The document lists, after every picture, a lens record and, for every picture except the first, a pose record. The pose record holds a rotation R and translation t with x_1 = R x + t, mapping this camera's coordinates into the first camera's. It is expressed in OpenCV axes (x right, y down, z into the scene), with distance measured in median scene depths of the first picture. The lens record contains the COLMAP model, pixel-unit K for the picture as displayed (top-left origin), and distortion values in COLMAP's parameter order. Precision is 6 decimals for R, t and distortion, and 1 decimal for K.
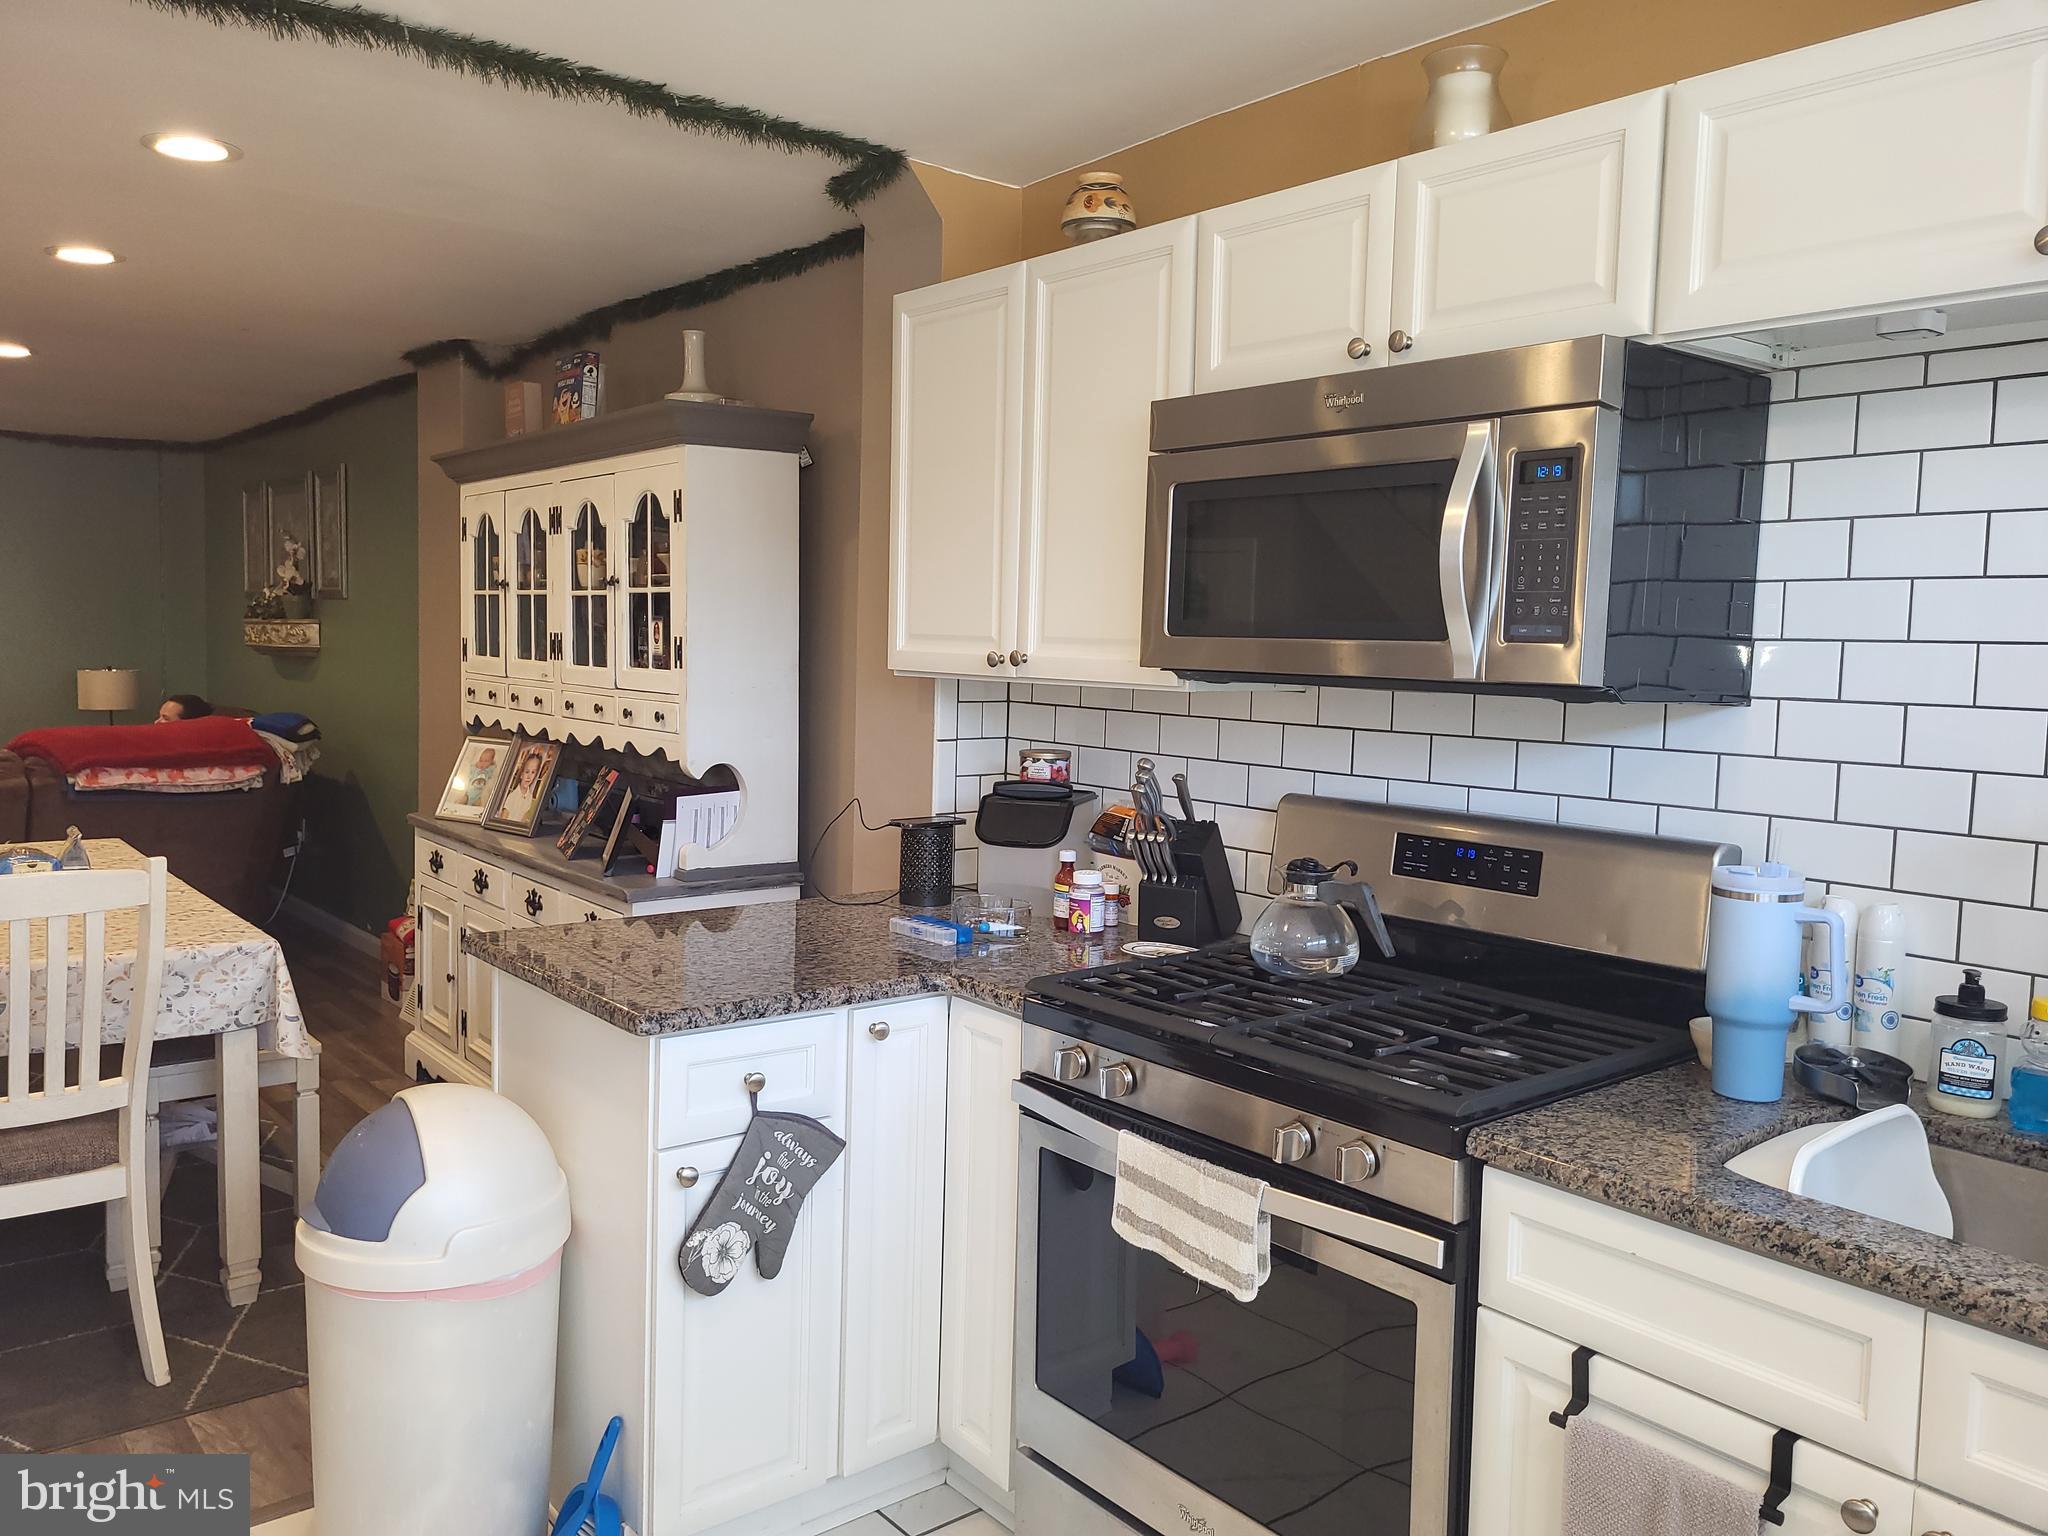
lens RADIAL K [[1558.7, 0, 1023.8], [0, 1558.7, 759.8], [0, 0, 1]] dist [0.044661, -0.036372]
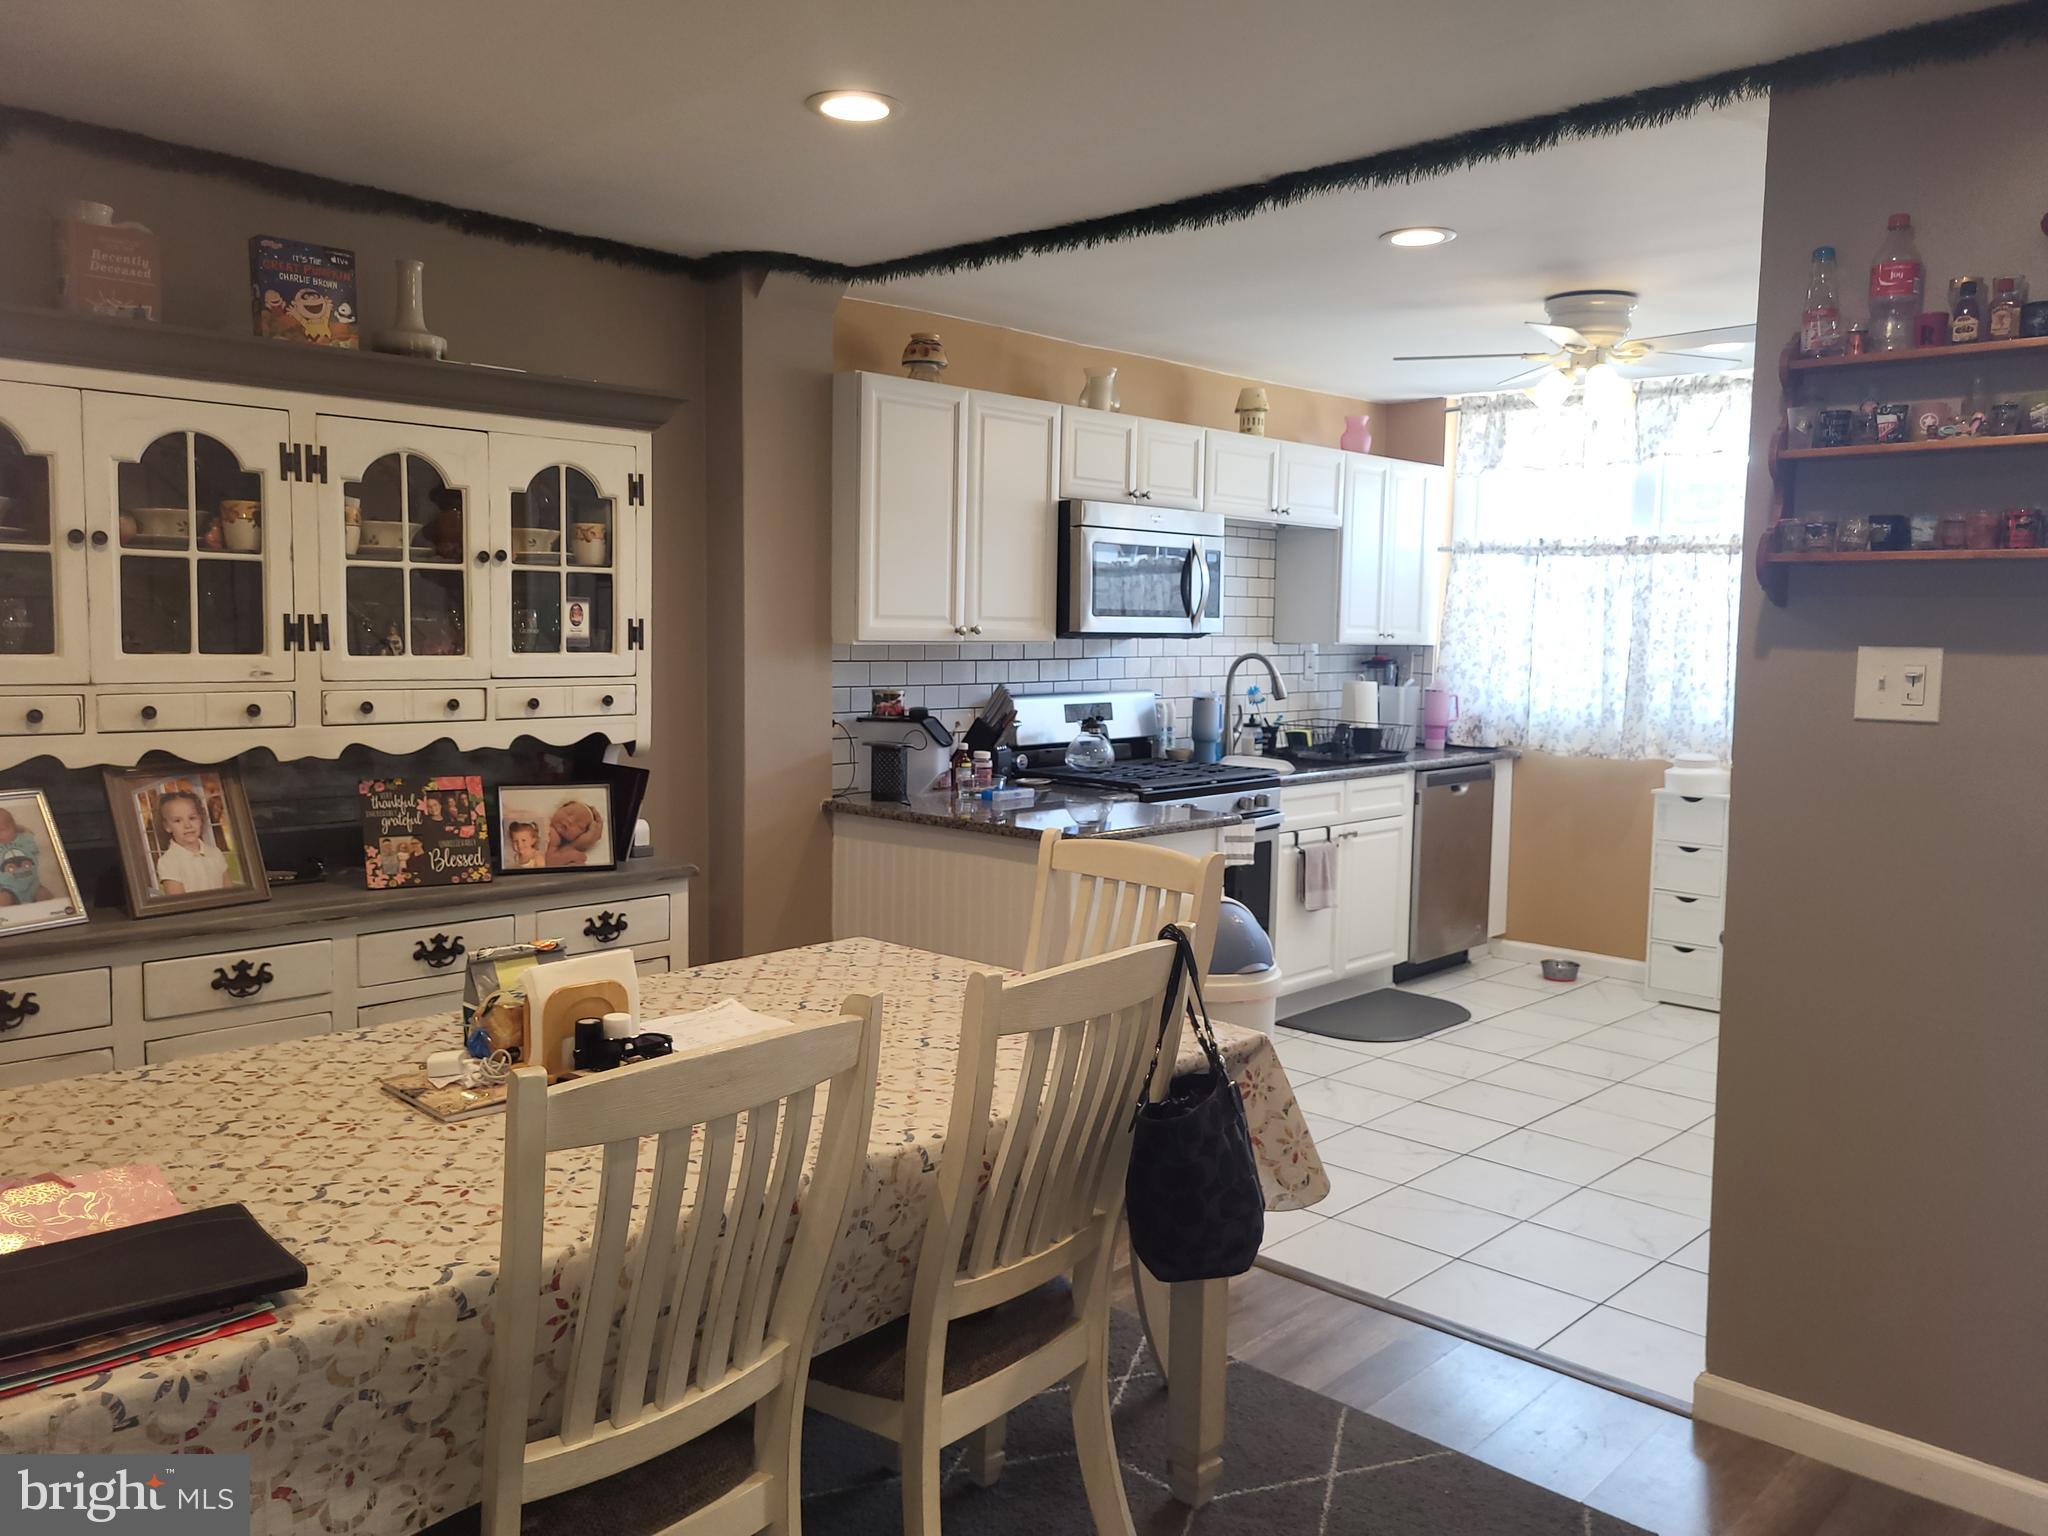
lens RADIAL K [[1558.7, 0, 1013.8], [0, 1558.7, 769.1], [0, 0, 1]] dist [0.044661, -0.036372]
pose [[-0.123411, -0.116161, 0.985534, -1.214253], [0.062546, 0.990240, 0.124548, -0.089303], [-0.990383, 0.077012, -0.114941, 0.845442]]
